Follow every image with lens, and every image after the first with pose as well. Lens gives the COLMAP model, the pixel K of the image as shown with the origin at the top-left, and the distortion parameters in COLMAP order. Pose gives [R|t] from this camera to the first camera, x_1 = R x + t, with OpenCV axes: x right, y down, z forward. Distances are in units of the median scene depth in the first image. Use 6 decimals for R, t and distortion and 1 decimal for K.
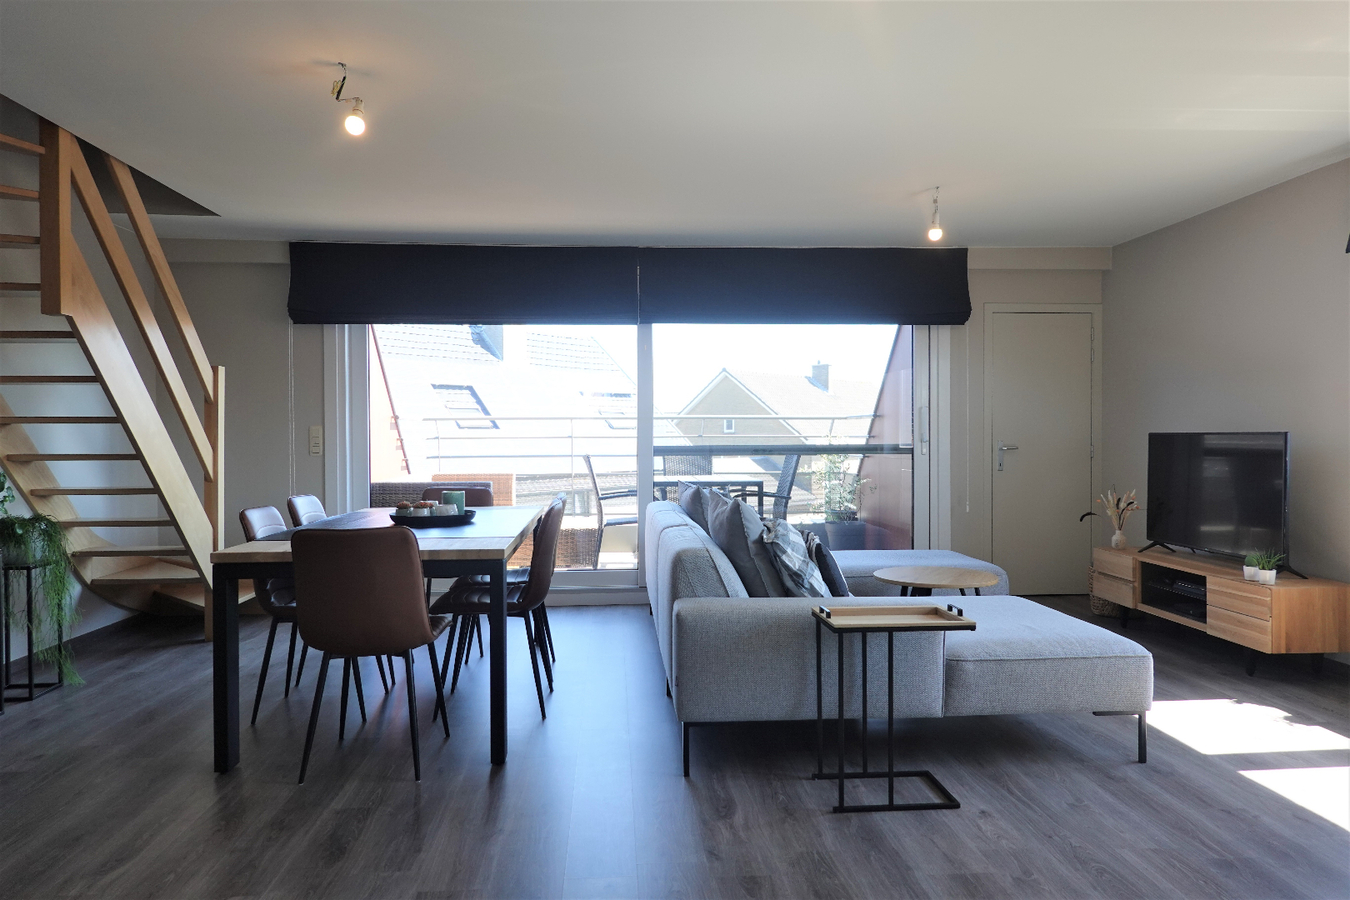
lens RADIAL K [[906.9, 0, 675.0], [0, 906.9, 450.0], [0, 0, 1]] dist [0.044299, 0.003648]
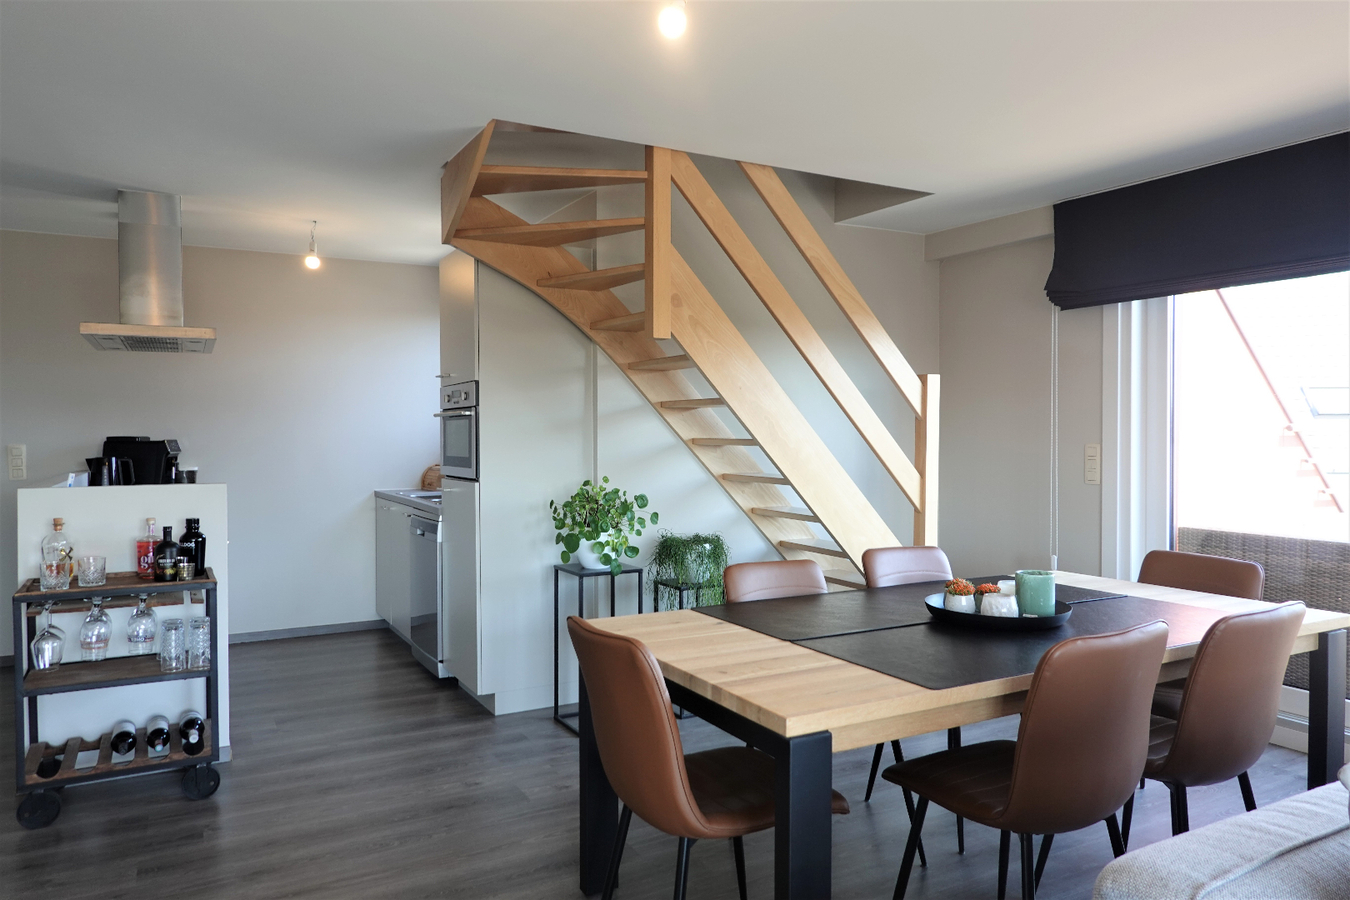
lens RADIAL K [[906.9, 0, 675.0], [0, 906.9, 450.0], [0, 0, 1]] dist [0.044299, 0.003648]
pose [[0.427263, 0.022401, -0.903850, 0.157093], [-0.015587, 0.999727, 0.017409, -0.033697], [0.903993, 0.006651, 0.427495, 0.437391]]
